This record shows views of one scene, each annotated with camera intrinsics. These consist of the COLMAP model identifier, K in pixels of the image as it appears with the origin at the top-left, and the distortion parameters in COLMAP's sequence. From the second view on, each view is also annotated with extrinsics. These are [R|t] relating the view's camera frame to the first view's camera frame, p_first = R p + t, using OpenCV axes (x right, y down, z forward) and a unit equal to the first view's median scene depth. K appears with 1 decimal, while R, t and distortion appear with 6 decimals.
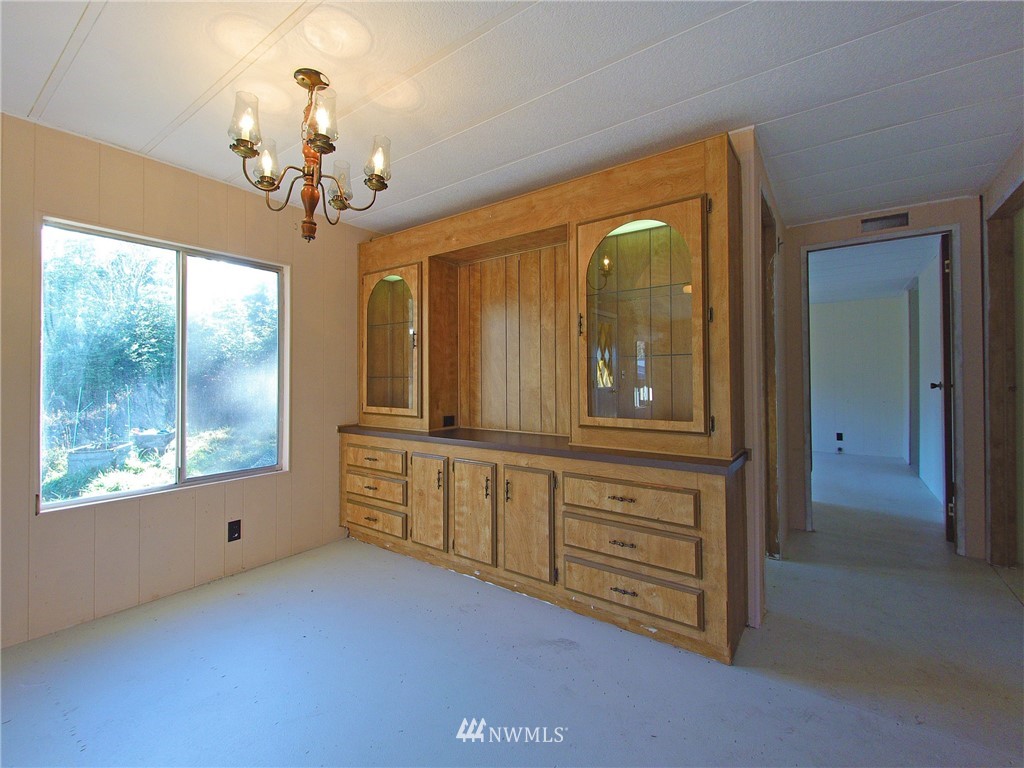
lens RADIAL K [[456.4, 0, 473.3], [0, 456.4, 371.9], [0, 0, 1]] dist [0.018807, -0.008788]
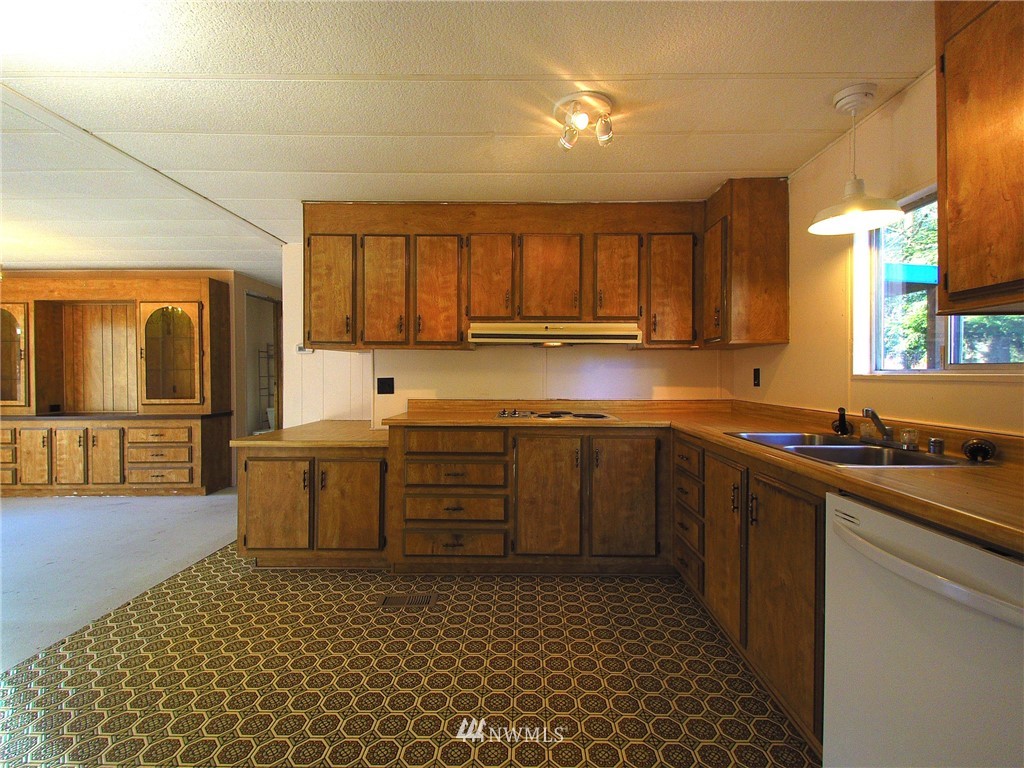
lens RADIAL K [[479.4, 0, 527.8], [0, 479.4, 376.9], [0, 0, 1]] dist [0.022582, -0.010175]
pose [[0.783104, -0.006520, 0.621857, 0.217902], [-0.008736, 0.999731, 0.021484, -0.055550], [-0.621829, -0.022257, 0.782836, -1.544157]]
